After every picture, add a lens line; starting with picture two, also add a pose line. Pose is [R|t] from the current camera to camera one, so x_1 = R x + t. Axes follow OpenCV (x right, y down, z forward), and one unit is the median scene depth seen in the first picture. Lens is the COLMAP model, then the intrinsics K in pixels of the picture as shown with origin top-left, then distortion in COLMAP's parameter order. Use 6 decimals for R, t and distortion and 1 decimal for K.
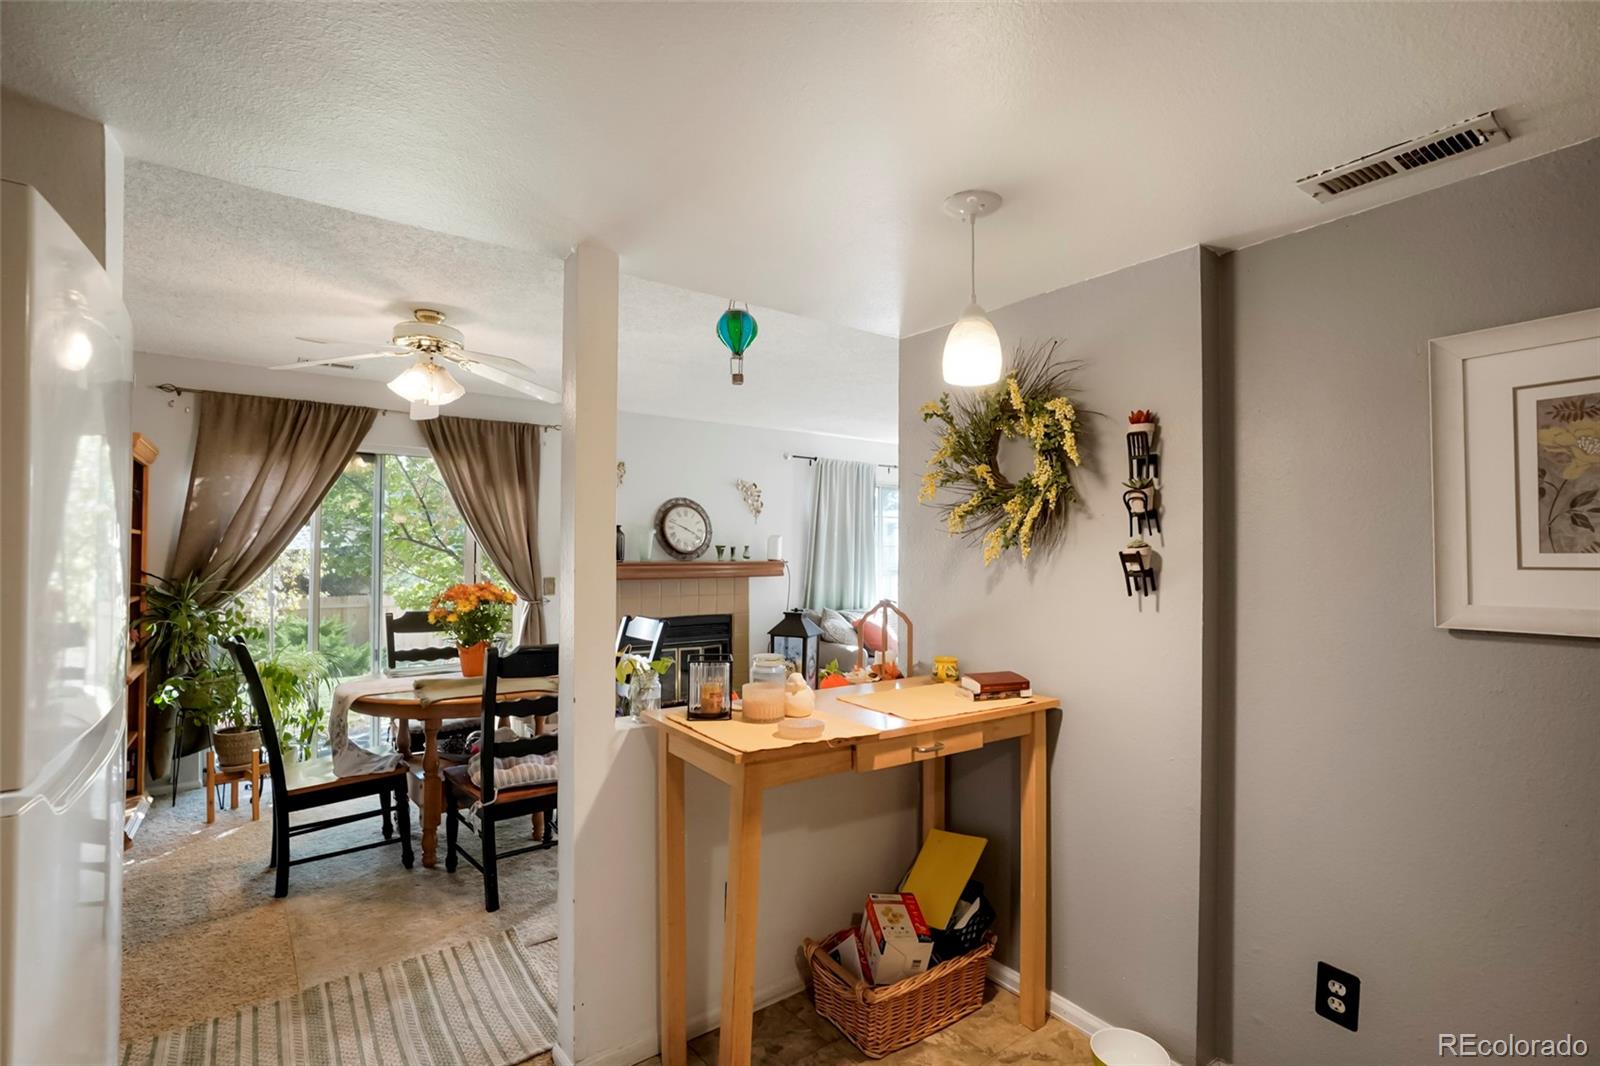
lens RADIAL K [[749.2, 0, 788.3], [0, 749.2, 541.0], [0, 0, 1]] dist [-0.019727, 0.002174]
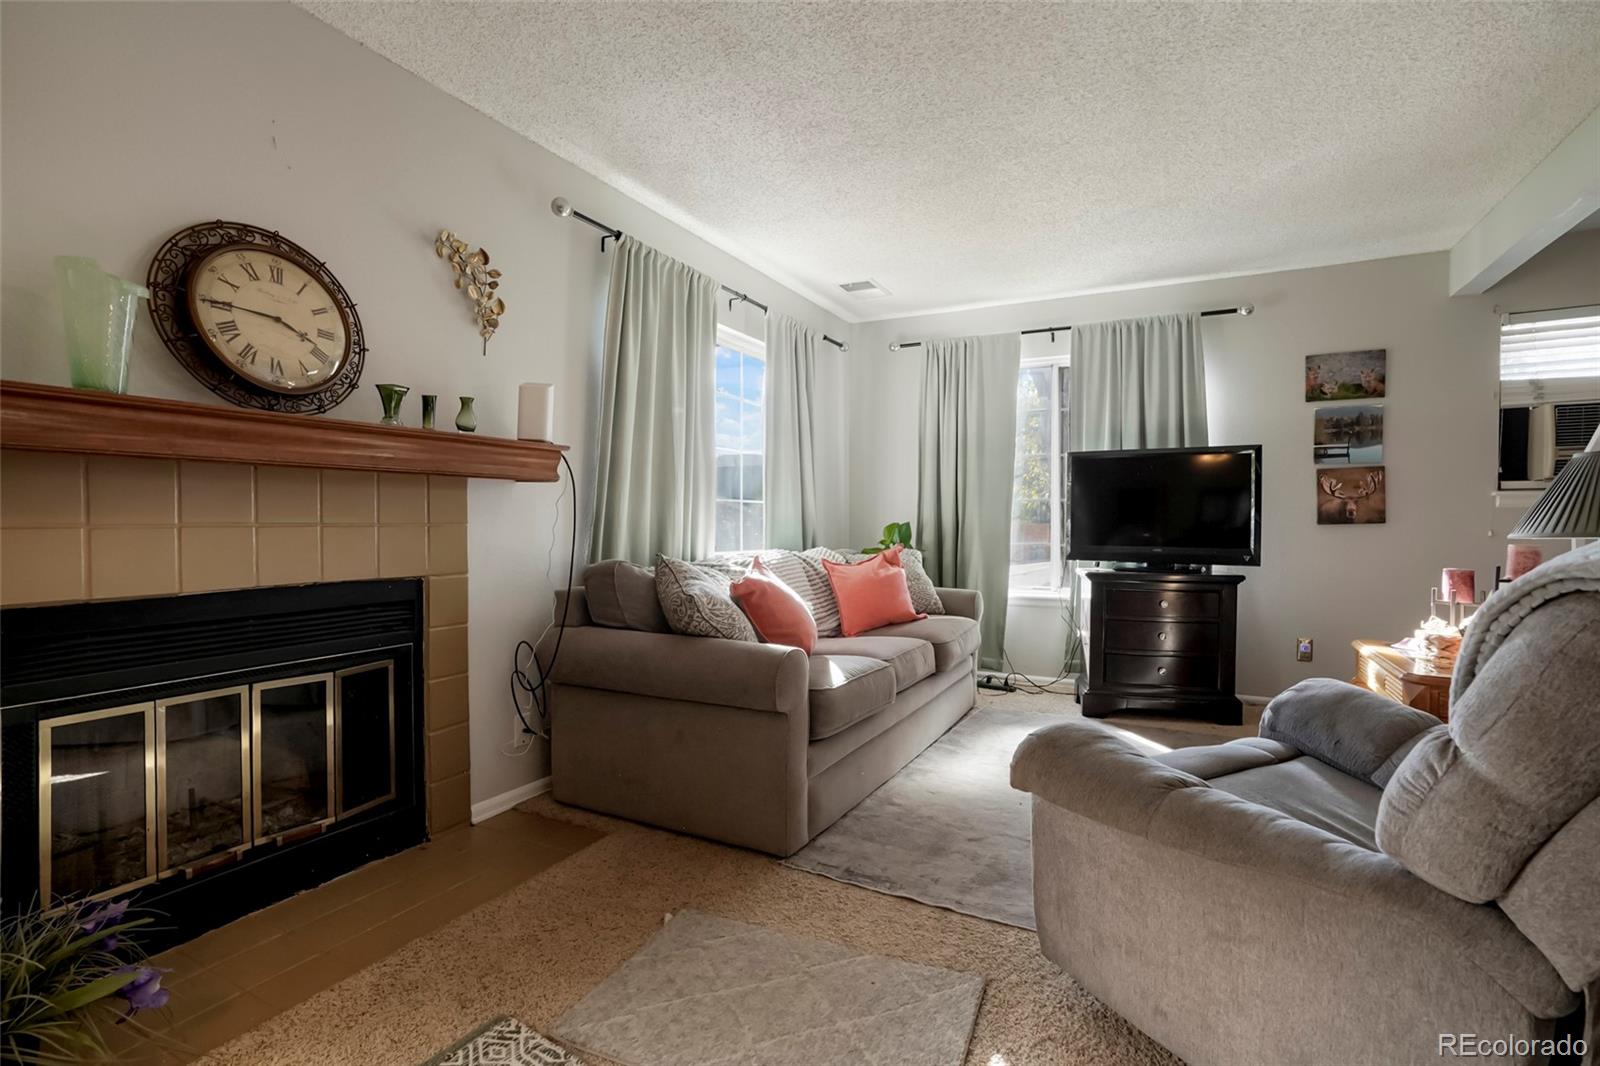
lens RADIAL K [[749.2, 0, 806.4], [0, 749.2, 521.7], [0, 0, 1]] dist [-0.019727, 0.002174]
pose [[0.884808, 0.002510, 0.465950, -0.078956], [-0.008037, 0.999919, 0.009875, 0.064518], [-0.465887, -0.012482, 0.884756, 0.577870]]
